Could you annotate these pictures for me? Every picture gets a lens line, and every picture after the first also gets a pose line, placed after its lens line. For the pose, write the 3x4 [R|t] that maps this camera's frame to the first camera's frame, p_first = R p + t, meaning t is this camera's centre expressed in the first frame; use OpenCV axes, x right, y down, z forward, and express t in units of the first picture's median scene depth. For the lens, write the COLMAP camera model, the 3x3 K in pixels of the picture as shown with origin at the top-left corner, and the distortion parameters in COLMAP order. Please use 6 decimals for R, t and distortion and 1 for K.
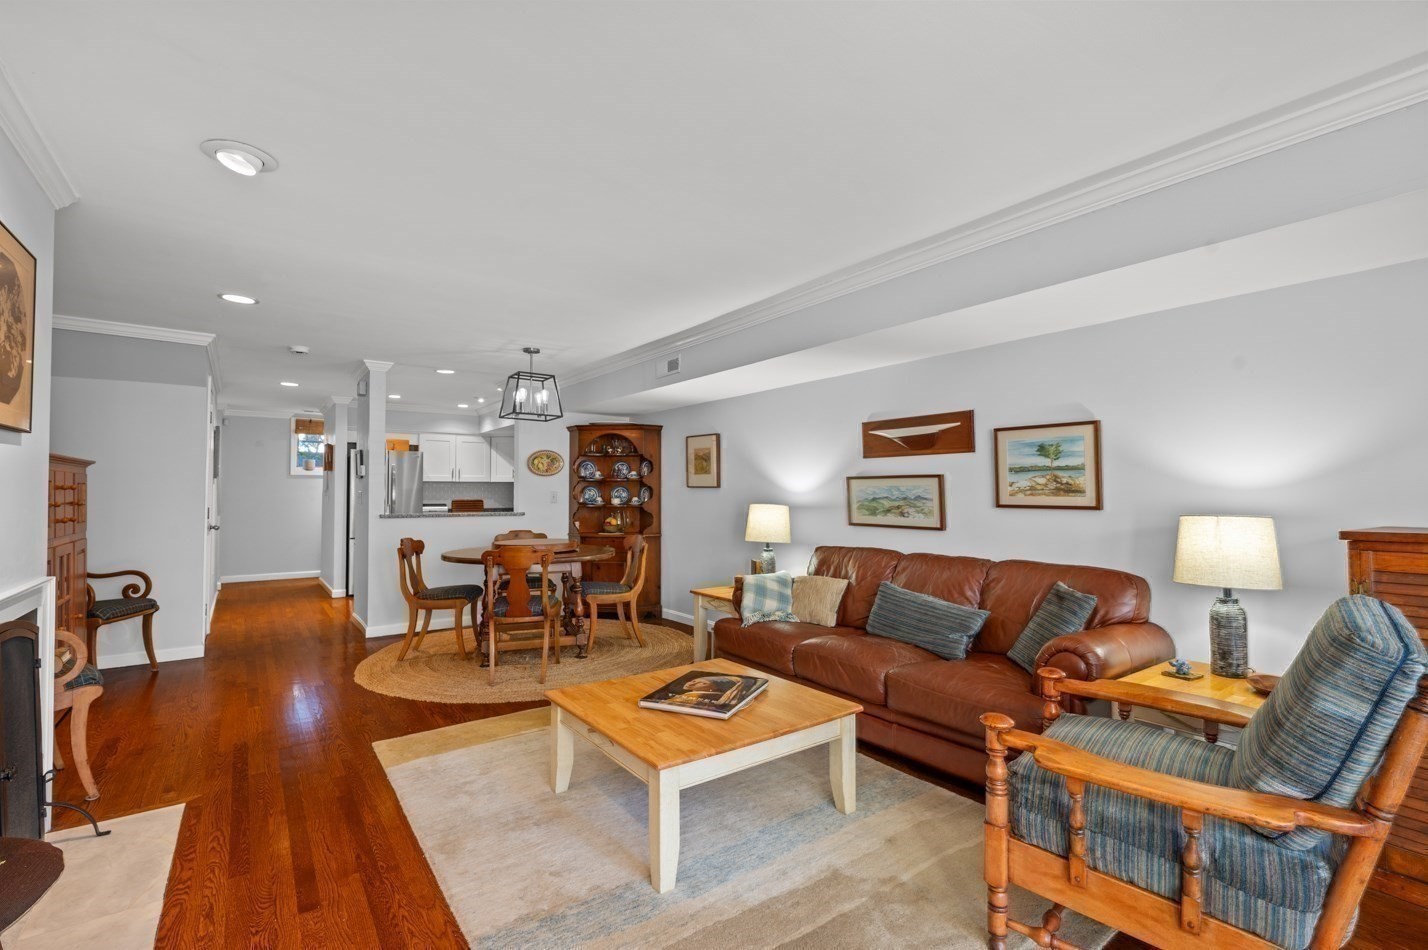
lens RADIAL K [[652.4, 0, 712.6], [0, 652.4, 476.6], [0, 0, 1]] dist [0.005379, -0.001902]
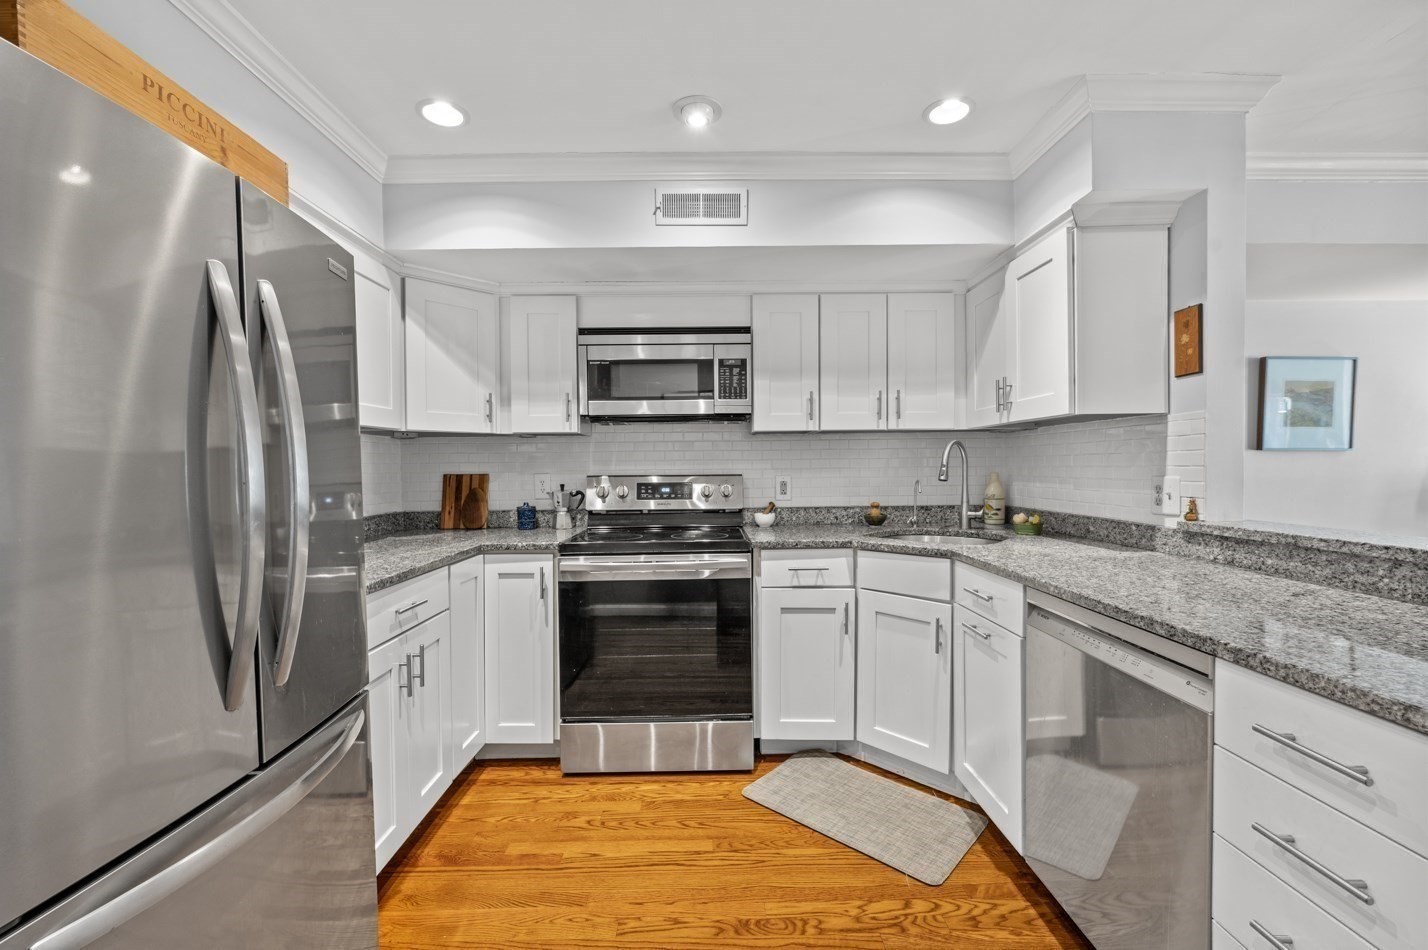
lens RADIAL K [[586.8, 0, 718.2], [0, 586.8, 476.0], [0, 0, 1]] dist [-0.000116, 0.000304]
pose [[0.574385, -0.023616, 0.818244, -0.764419], [-0.011413, 0.999256, 0.036852, 0.027043], [-0.818506, -0.030506, 0.573688, 1.182482]]
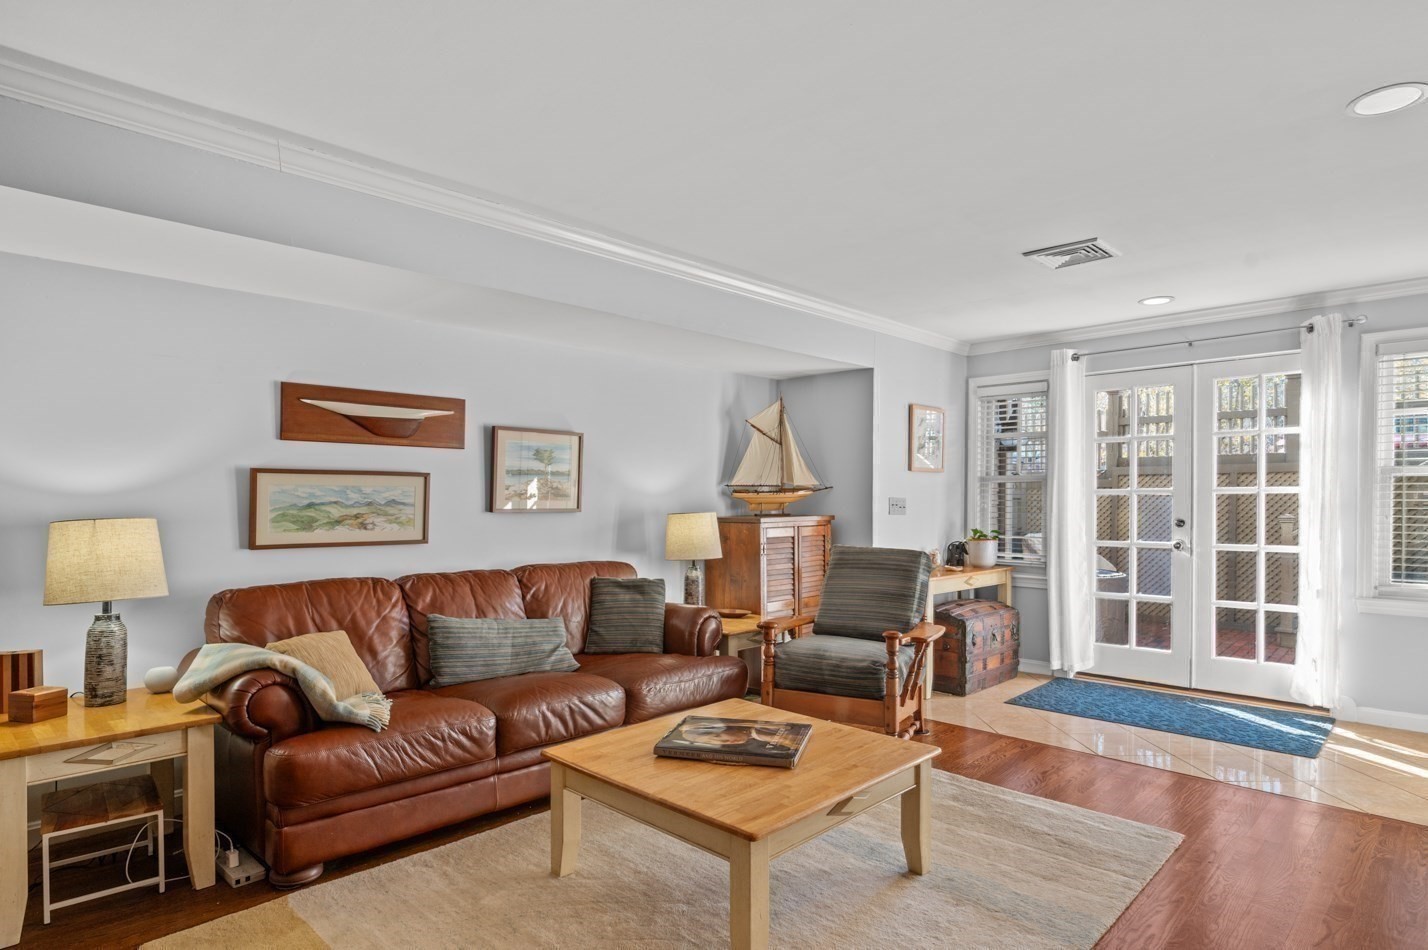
lens RADIAL K [[798.4, 0, 722.7], [0, 798.4, 505.7], [0, 0, 1]] dist [-0.001134, 0.002456]
pose [[-0.181146, -0.007686, 0.983426, -0.461479], [-0.026575, 0.999643, 0.002918, 0.016640], [-0.983097, -0.025606, -0.181285, 0.563720]]
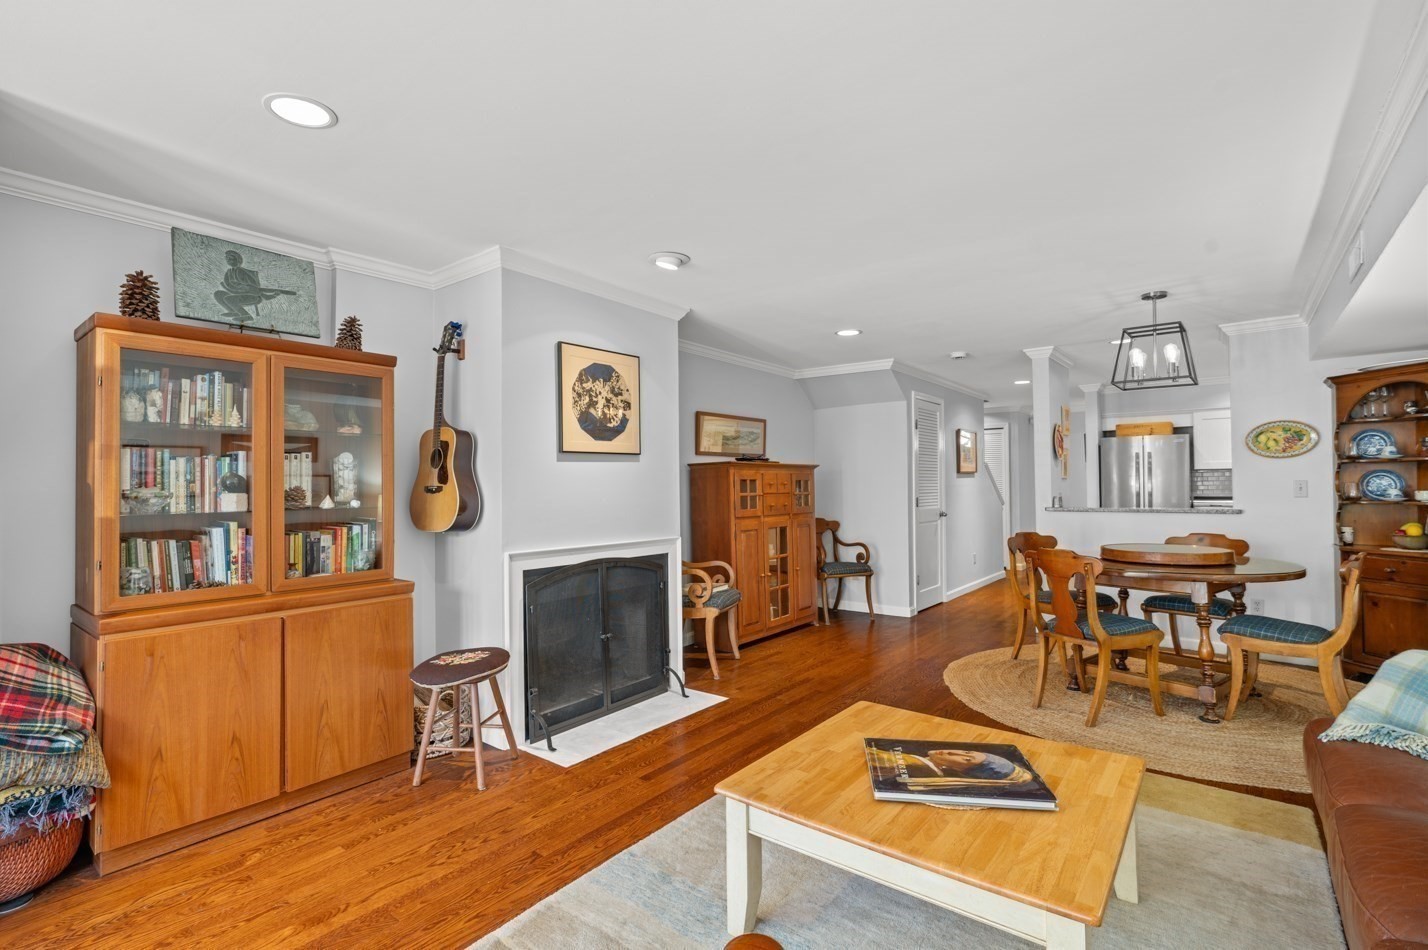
lens RADIAL K [[652.4, 0, 711.6], [0, 652.4, 475.3], [0, 0, 1]] dist [0.005379, -0.001902]
pose [[0.275096, -0.021126, -0.961185, 0.281461], [0.033440, 0.999364, -0.012395, 0.006927], [0.960835, -0.028732, 0.275627, 0.266252]]
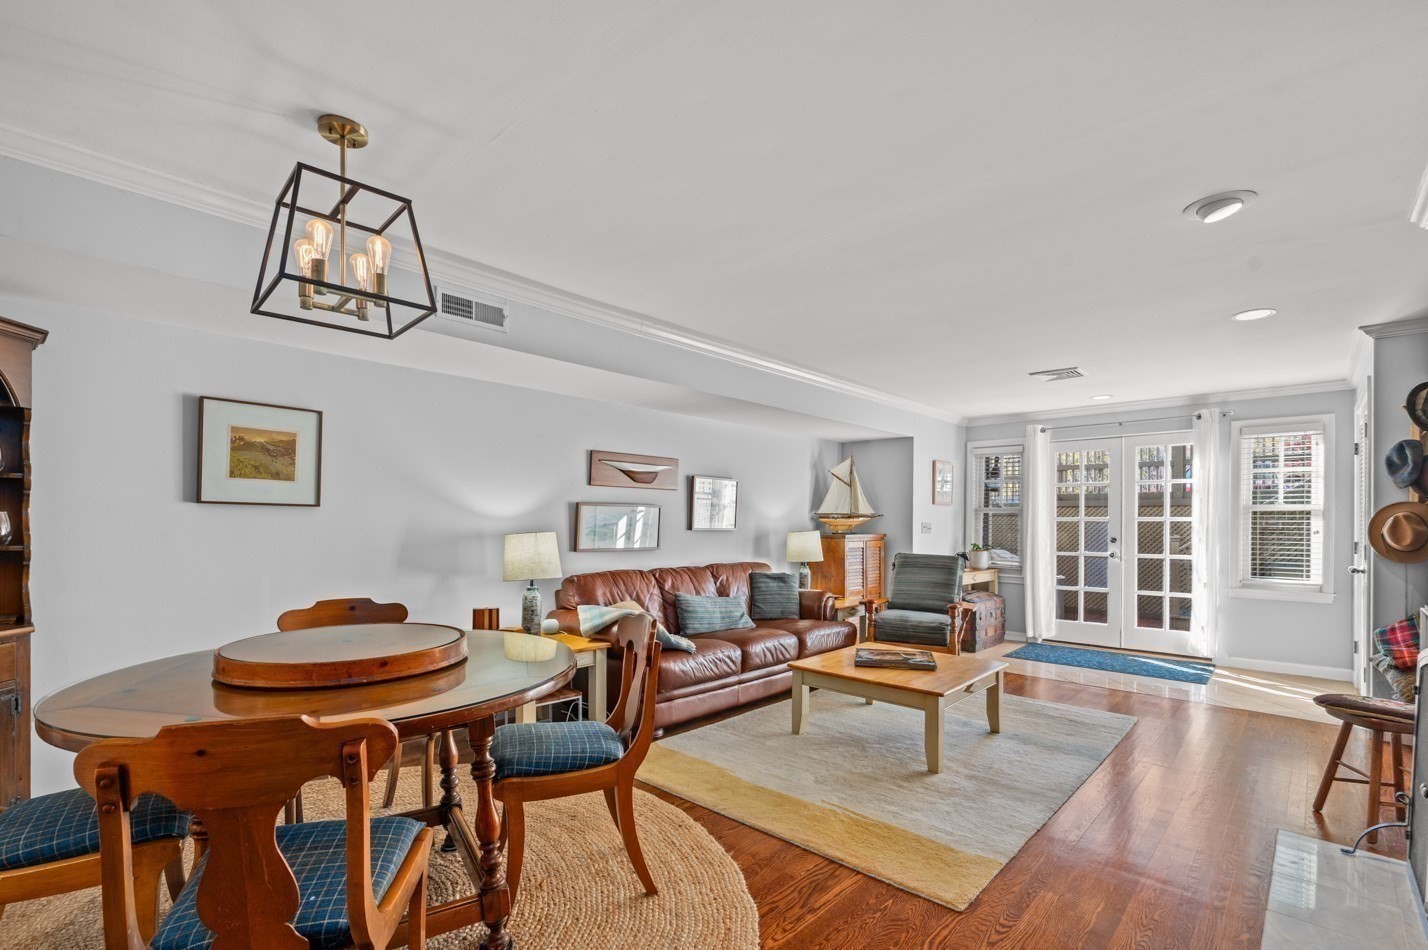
lens RADIAL K [[652.4, 0, 720.0], [0, 652.4, 519.7], [0, 0, 1]] dist [0.005379, -0.001902]
pose [[-0.206187, 0.002164, 0.978510, -0.631502], [-0.032701, 0.999424, -0.009101, 0.022274], [-0.977966, -0.033875, -0.205998, 0.788156]]
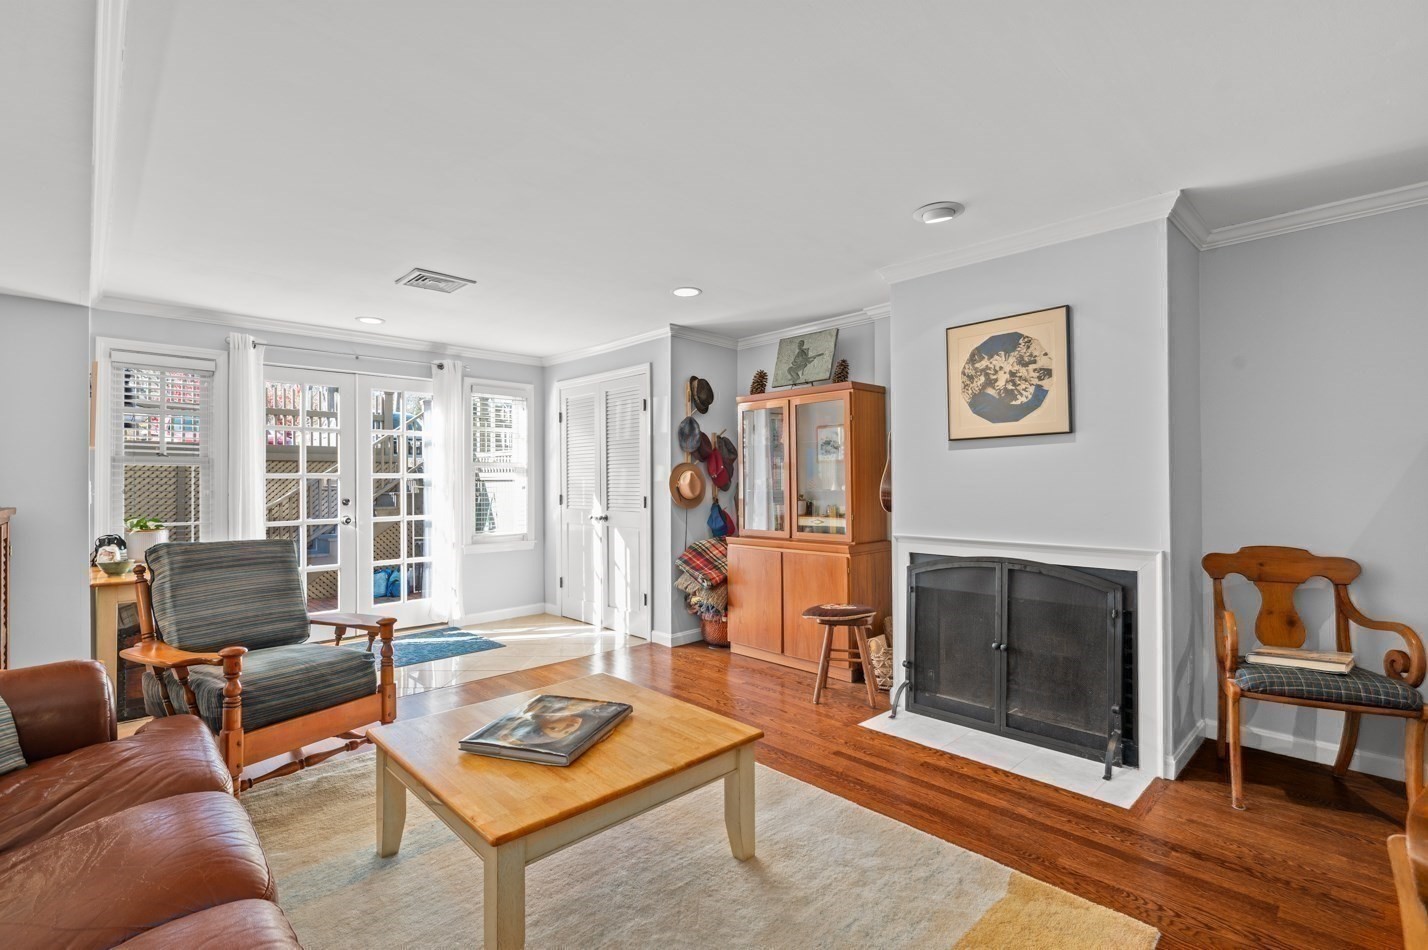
lens RADIAL K [[652.4, 0, 725.3], [0, 652.4, 476.4], [0, 0, 1]] dist [0.005379, -0.001902]
pose [[-0.987045, 0.002498, -0.160421, -0.042381], [0.008158, 0.999367, -0.034636, 0.025136], [0.160233, -0.035496, -0.986441, 0.858049]]
